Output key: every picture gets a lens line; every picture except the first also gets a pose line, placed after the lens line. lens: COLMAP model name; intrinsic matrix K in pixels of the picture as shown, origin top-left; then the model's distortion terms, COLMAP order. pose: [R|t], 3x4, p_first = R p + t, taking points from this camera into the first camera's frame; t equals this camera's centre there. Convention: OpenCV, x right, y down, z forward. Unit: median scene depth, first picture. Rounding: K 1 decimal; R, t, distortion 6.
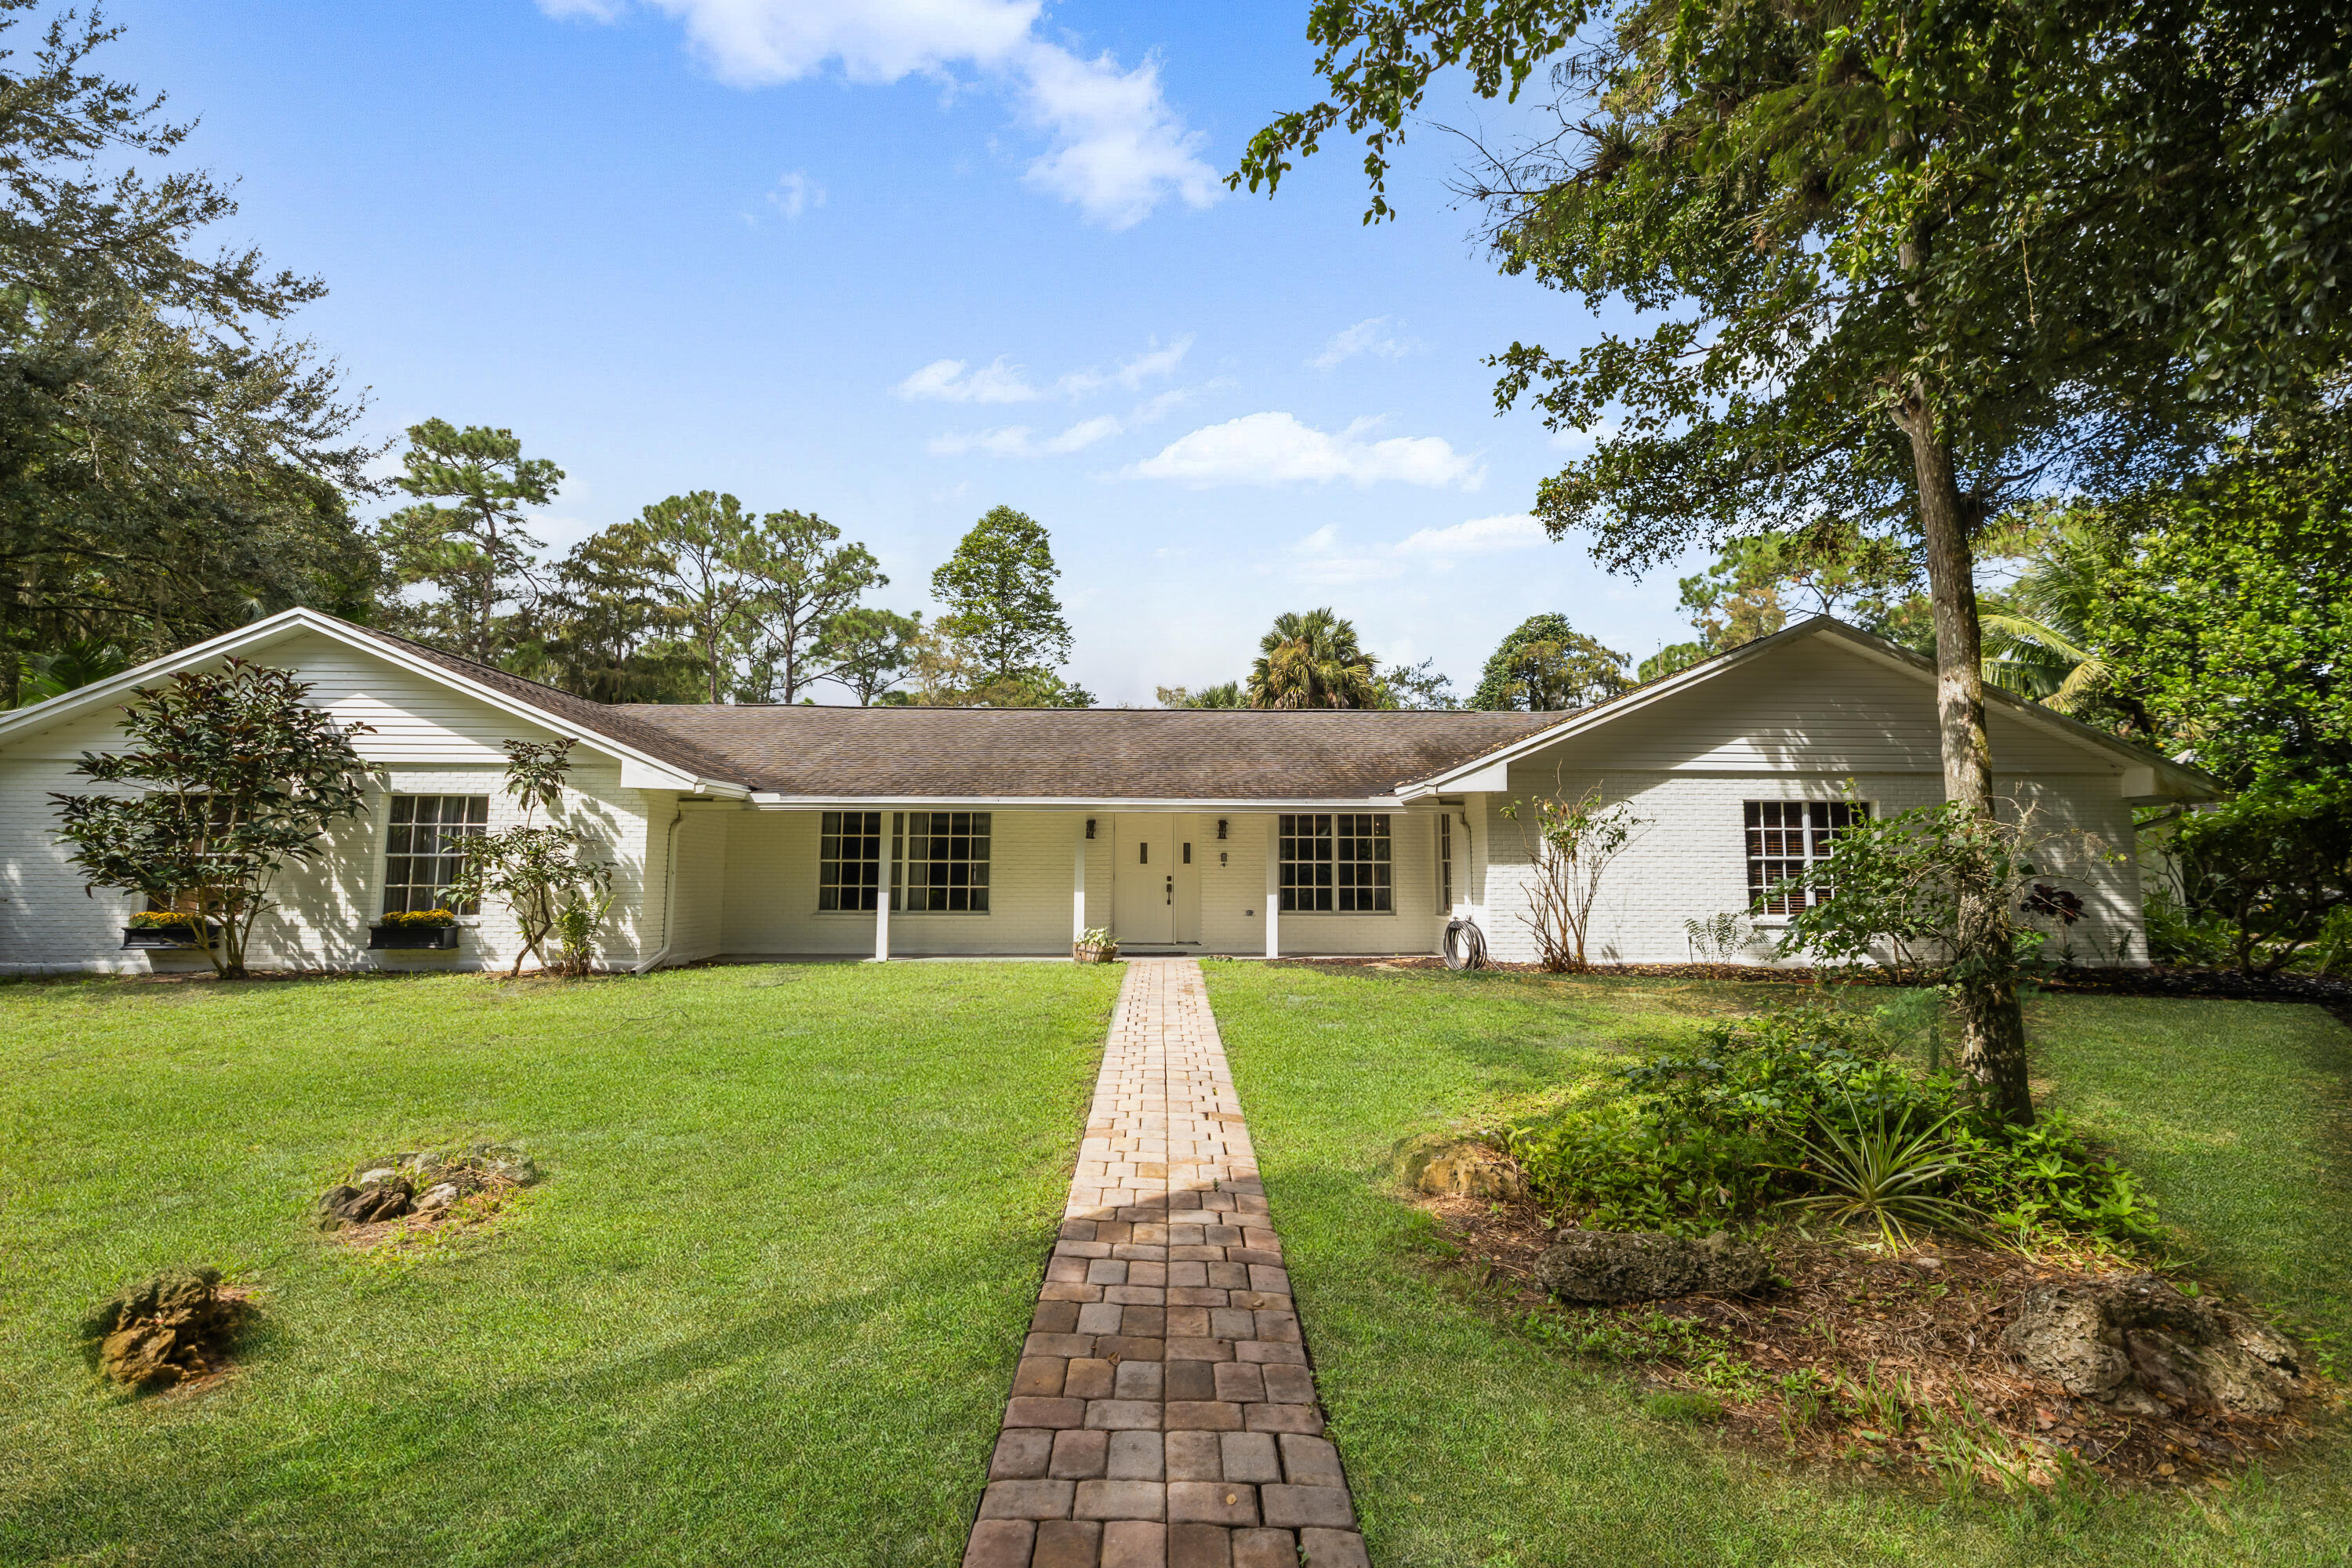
lens RADIAL K [[977.8, 0, 1179.0], [0, 977.8, 776.2], [0, 0, 1]] dist [0.004226, 0.000813]
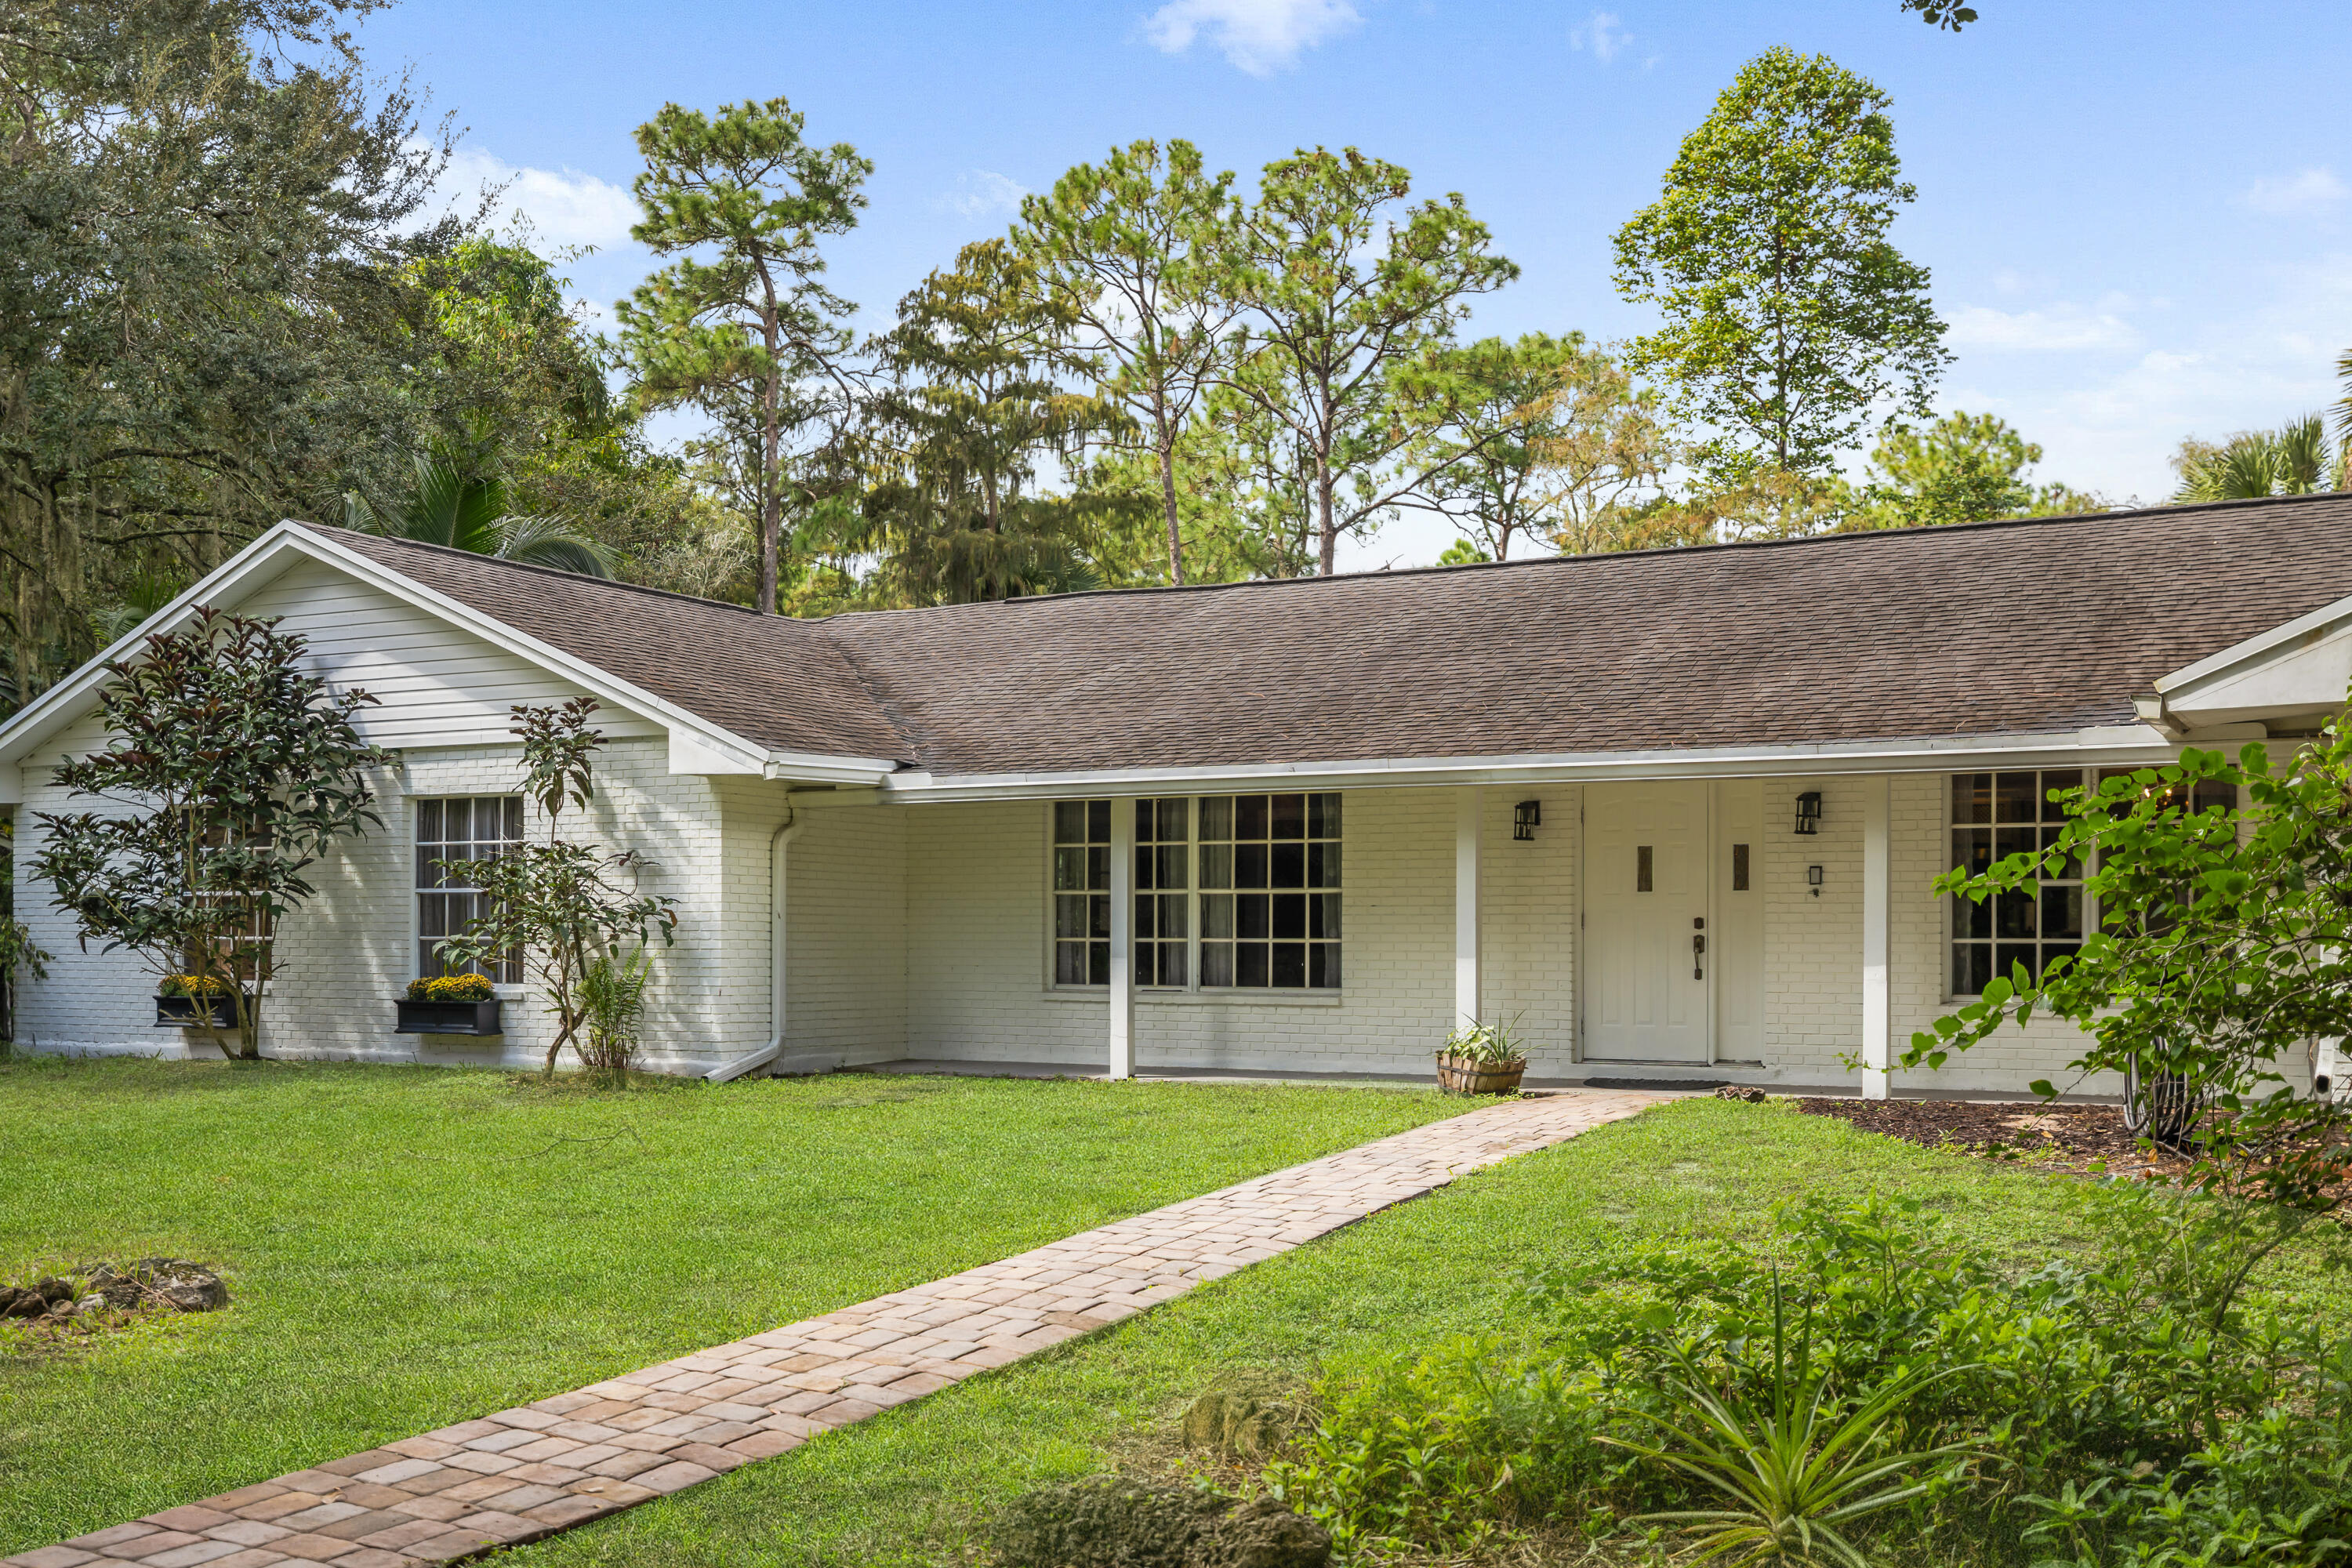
lens RADIAL K [[2270.7, 0, 1165.2], [0, 2270.7, 947.3], [0, 0, 1]] dist [-0.013130, -0.010276]
pose [[0.869903, 0.000356, -0.493222, 0.111645], [0.053924, 0.993937, 0.095823, 0.000117], [0.490266, -0.109953, 0.864610, -0.018369]]
